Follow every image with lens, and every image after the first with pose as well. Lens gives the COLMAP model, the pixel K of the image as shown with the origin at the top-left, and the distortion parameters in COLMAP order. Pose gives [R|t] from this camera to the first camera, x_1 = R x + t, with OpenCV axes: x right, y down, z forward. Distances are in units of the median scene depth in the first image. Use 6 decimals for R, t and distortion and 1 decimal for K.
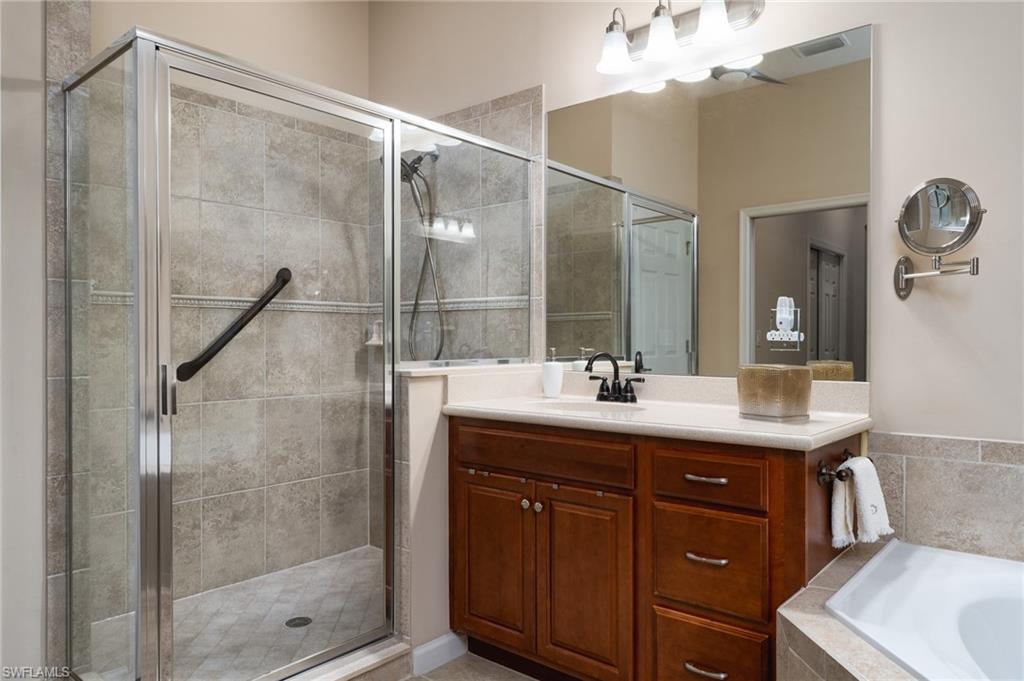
lens RADIAL K [[689.9, 0, 512.0], [0, 689.9, 340.5], [0, 0, 1]] dist [0.002915, 0.000552]
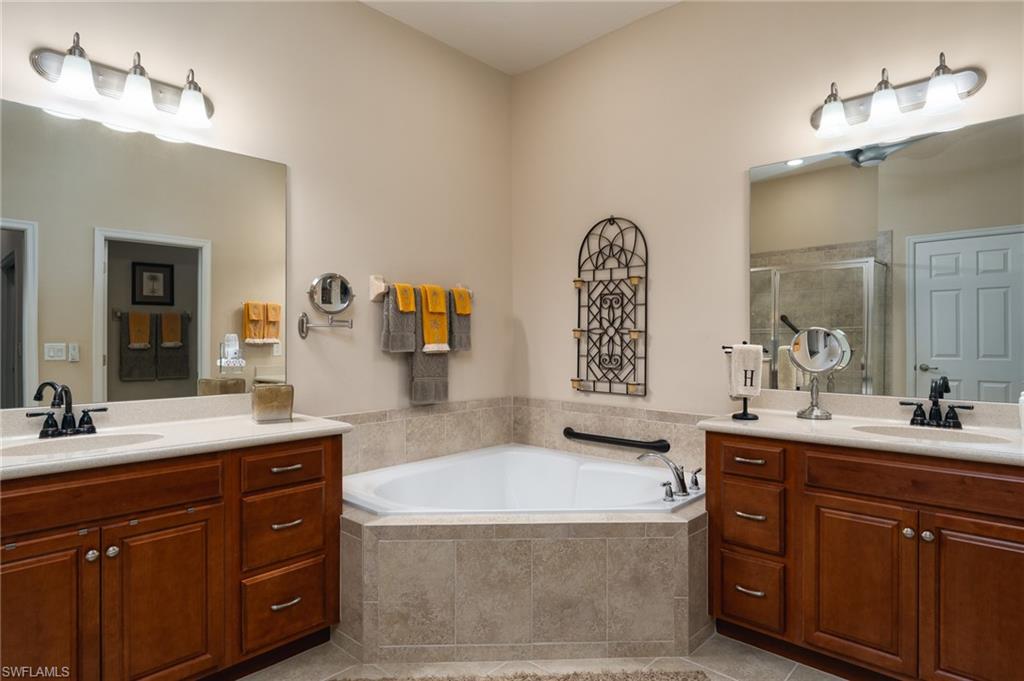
lens RADIAL K [[569.1, 0, 512.0], [0, 569.1, 340.5], [0, 0, 1]] dist [0.002944, -0.011689]
pose [[0.038717, -0.003953, 0.999242, -0.782438], [0.000987, 0.999992, 0.003918, -0.059549], [-0.999250, 0.000835, 0.038721, 0.438906]]
